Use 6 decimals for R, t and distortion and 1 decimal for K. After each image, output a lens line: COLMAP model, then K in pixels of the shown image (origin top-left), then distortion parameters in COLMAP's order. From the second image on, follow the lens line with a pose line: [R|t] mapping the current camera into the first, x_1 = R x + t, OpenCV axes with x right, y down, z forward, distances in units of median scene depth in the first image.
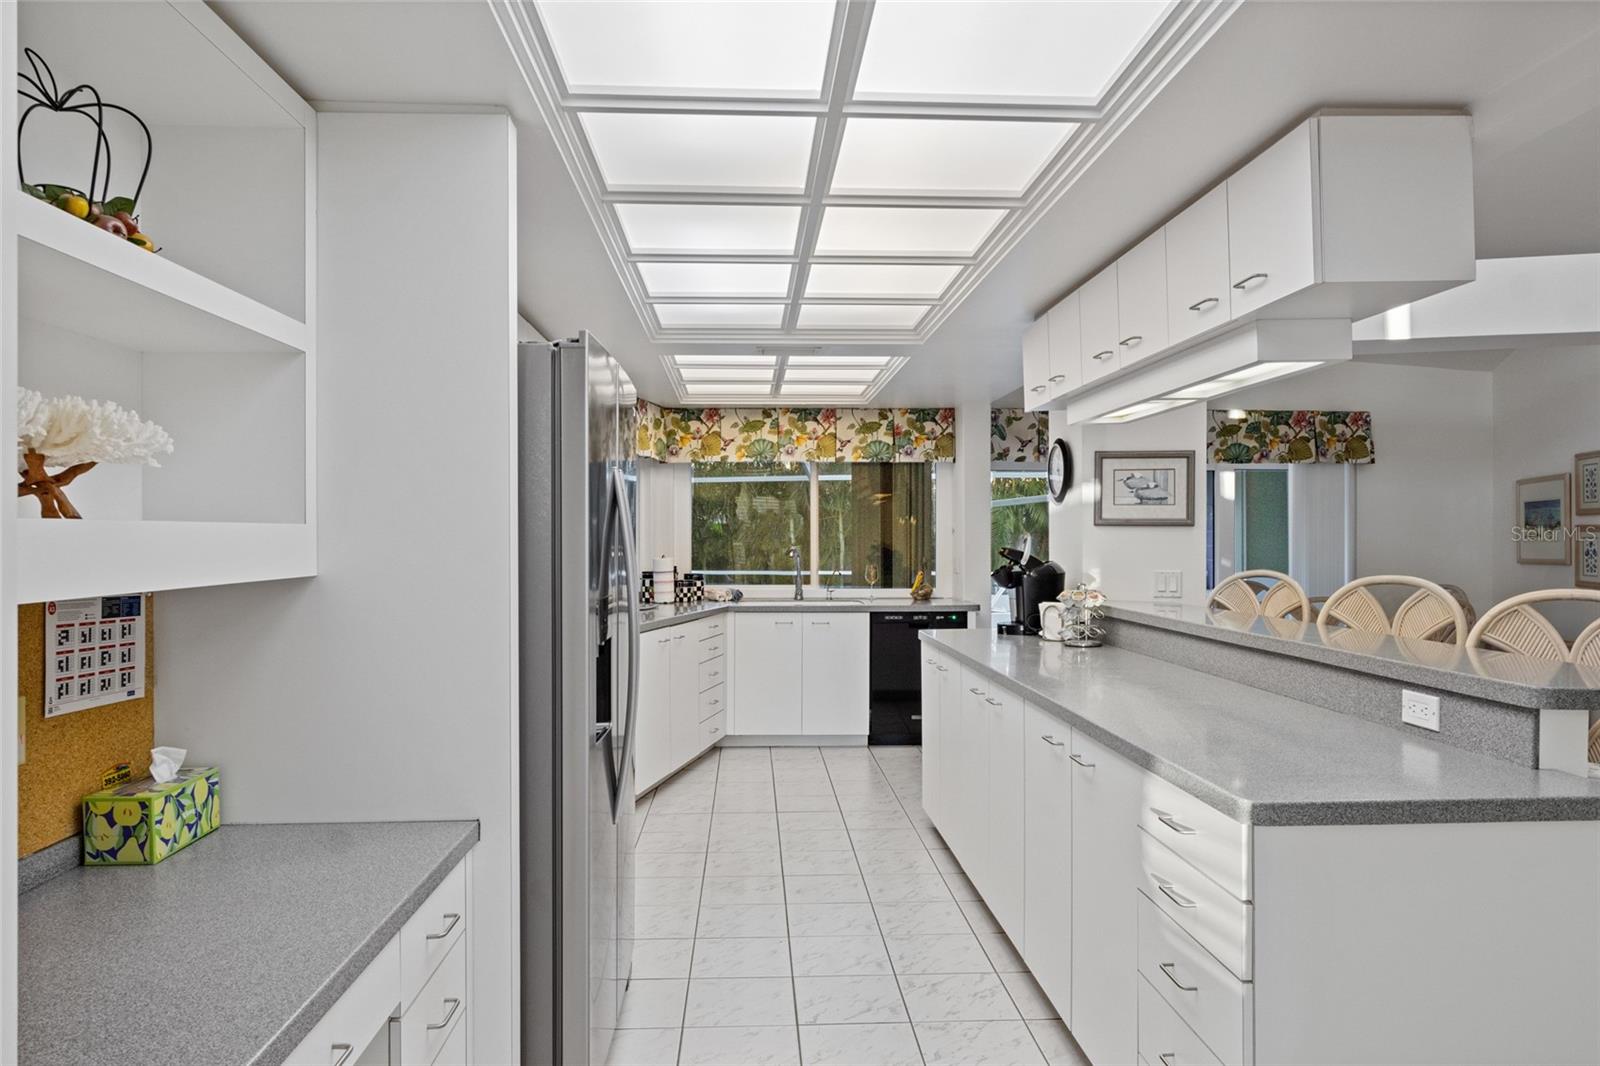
lens RADIAL K [[1020.0, 0, 797.1], [0, 1020.0, 533.3], [0, 0, 1]] dist [0.002499, -0.001959]
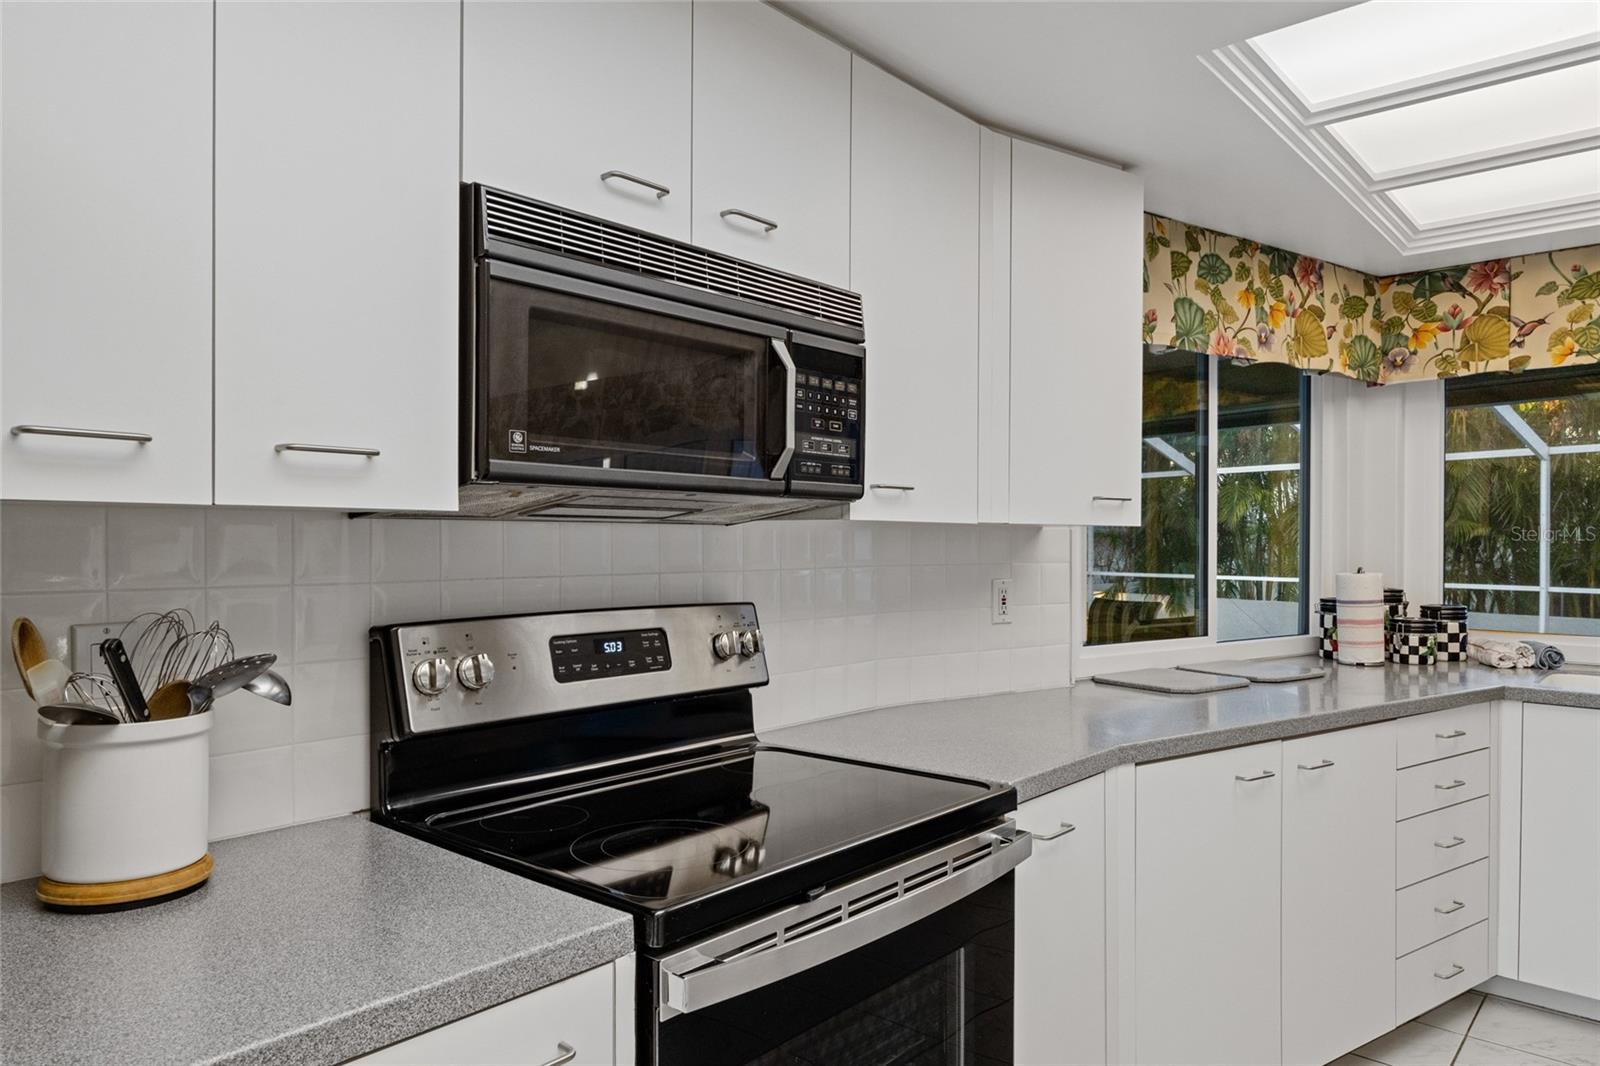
lens RADIAL K [[1020.0, 0, 807.5], [0, 1020.0, 542.0], [0, 0, 1]] dist [0.002499, -0.001959]
pose [[0.715275, 0.007682, -0.698801, 0.022926], [-0.002176, 0.999959, 0.008766, 0.005155], [0.698840, -0.004750, 0.715263, 0.440898]]
